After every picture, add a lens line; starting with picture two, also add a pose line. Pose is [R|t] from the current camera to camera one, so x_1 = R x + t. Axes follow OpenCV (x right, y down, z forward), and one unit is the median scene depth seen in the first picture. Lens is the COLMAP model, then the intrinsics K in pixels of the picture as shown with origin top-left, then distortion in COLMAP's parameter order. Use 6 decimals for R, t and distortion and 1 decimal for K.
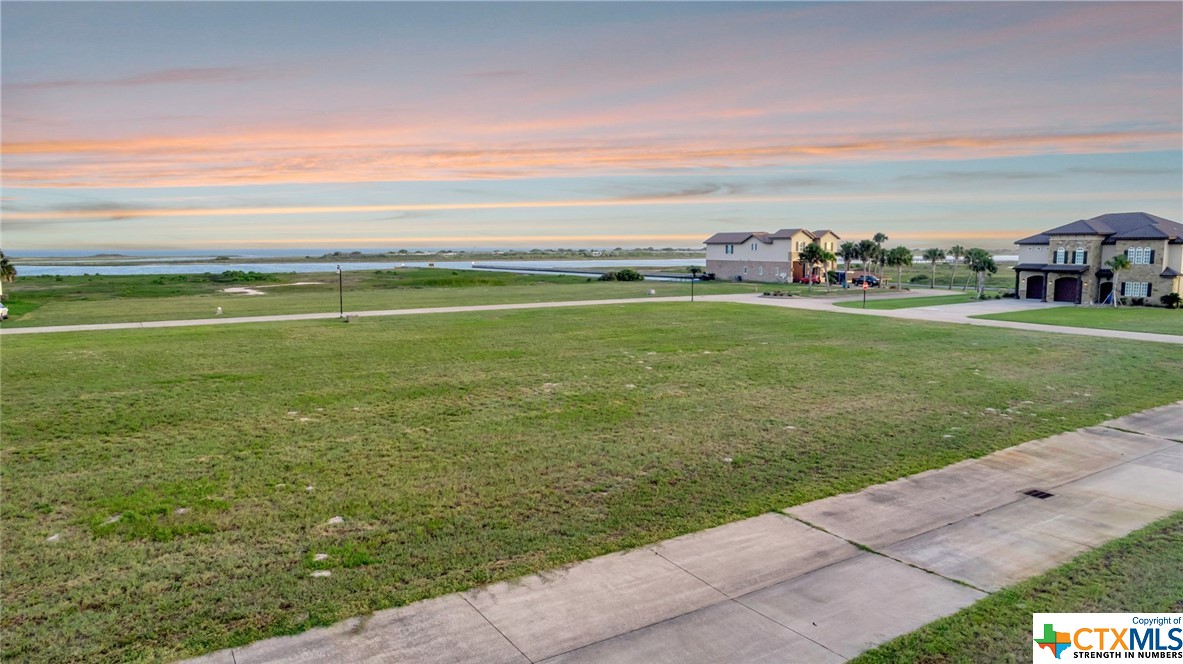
lens RADIAL K [[757.4, 0, 586.1], [0, 757.4, 330.4], [0, 0, 1]] dist [-0.068617, 0.049857]
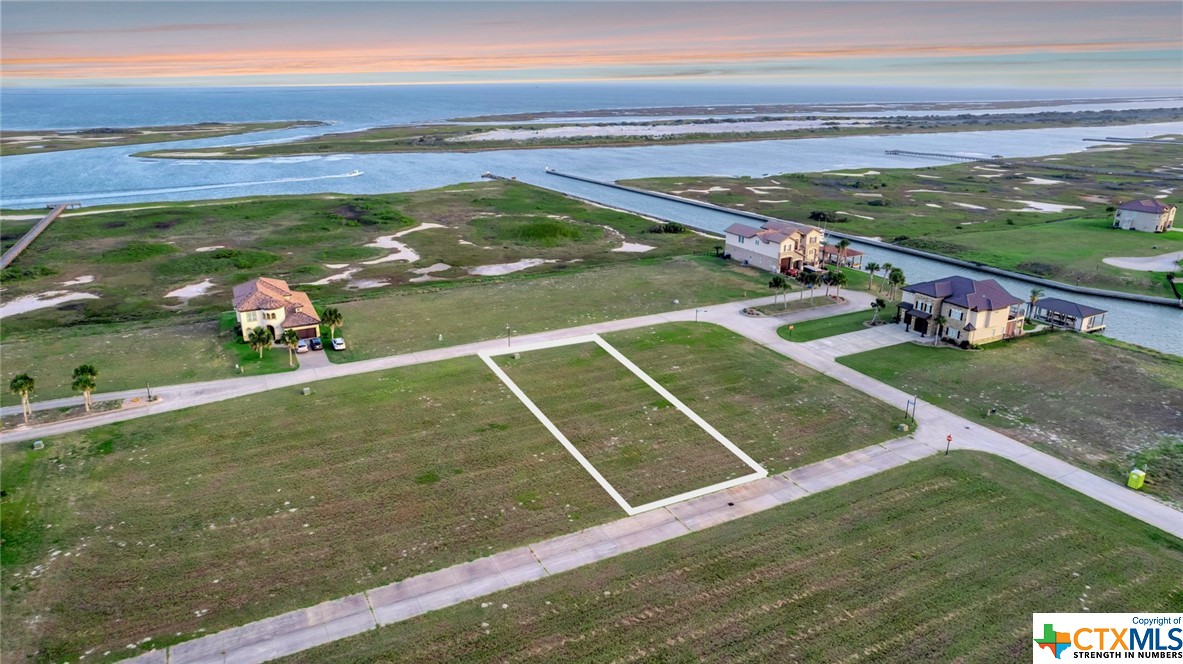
lens RADIAL K [[757.4, 0, 586.1], [0, 757.4, 330.4], [0, 0, 1]] dist [-0.068617, 0.049857]
pose [[0.996722, 0.033442, -0.073665, 0.014052], [-0.017491, 0.978106, 0.207372, -0.277939], [0.078987, -0.205403, 0.975485, -0.519911]]
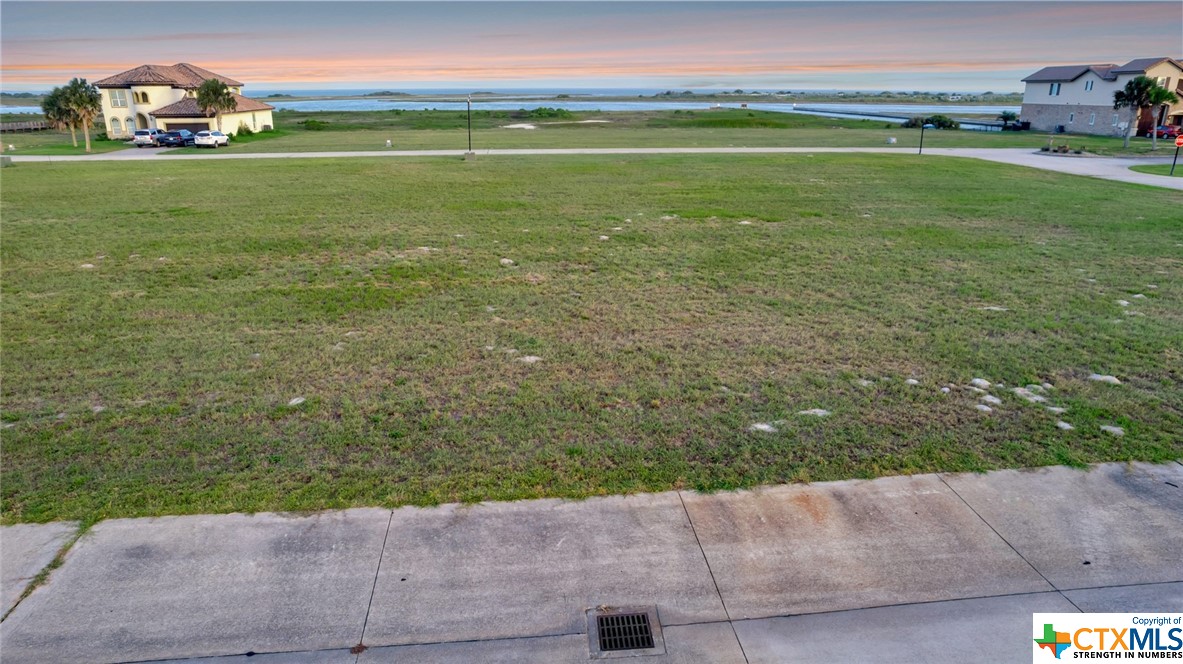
lens RADIAL K [[757.4, 0, 586.1], [0, 757.4, 330.4], [0, 0, 1]] dist [-0.068617, 0.049857]
pose [[0.900130, 0.136134, -0.413803, 0.129520], [-0.050231, 0.976016, 0.211827, -0.005495], [0.432715, -0.169886, 0.885379, 0.113152]]
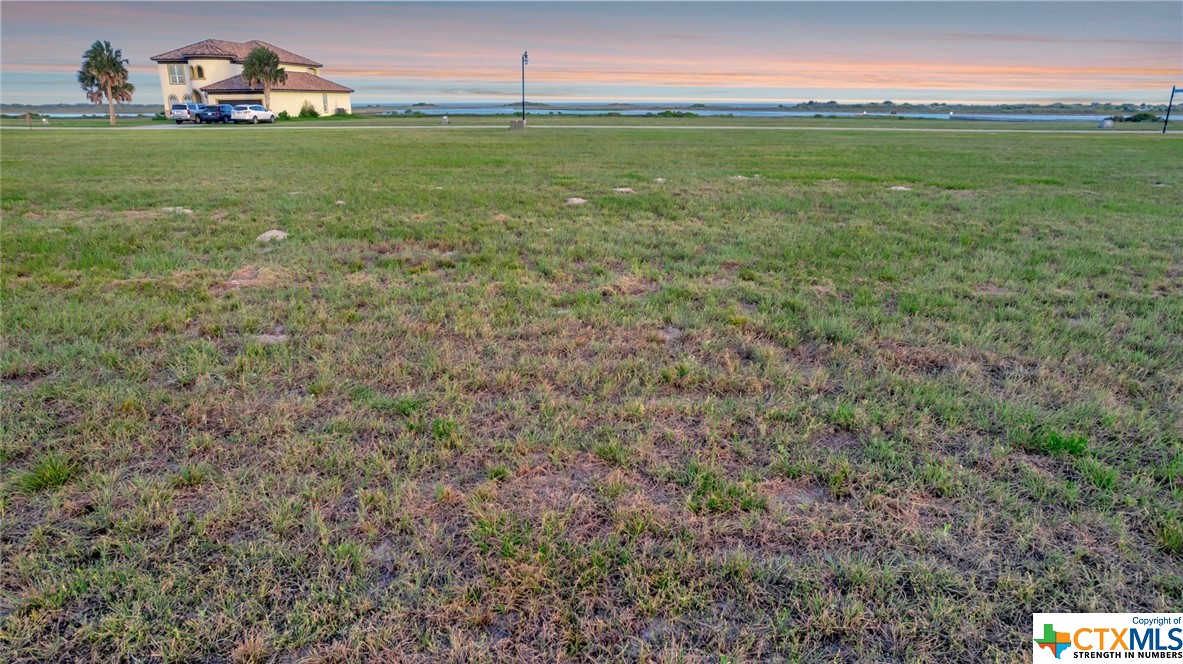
lens RADIAL K [[757.4, 0, 586.1], [0, 757.4, 330.4], [0, 0, 1]] dist [-0.068617, 0.049857]
pose [[0.808705, 0.173743, -0.561969, 0.097116], [-0.067200, 0.976416, 0.205172, 0.012045], [0.584363, -0.128159, 0.801309, 0.244232]]
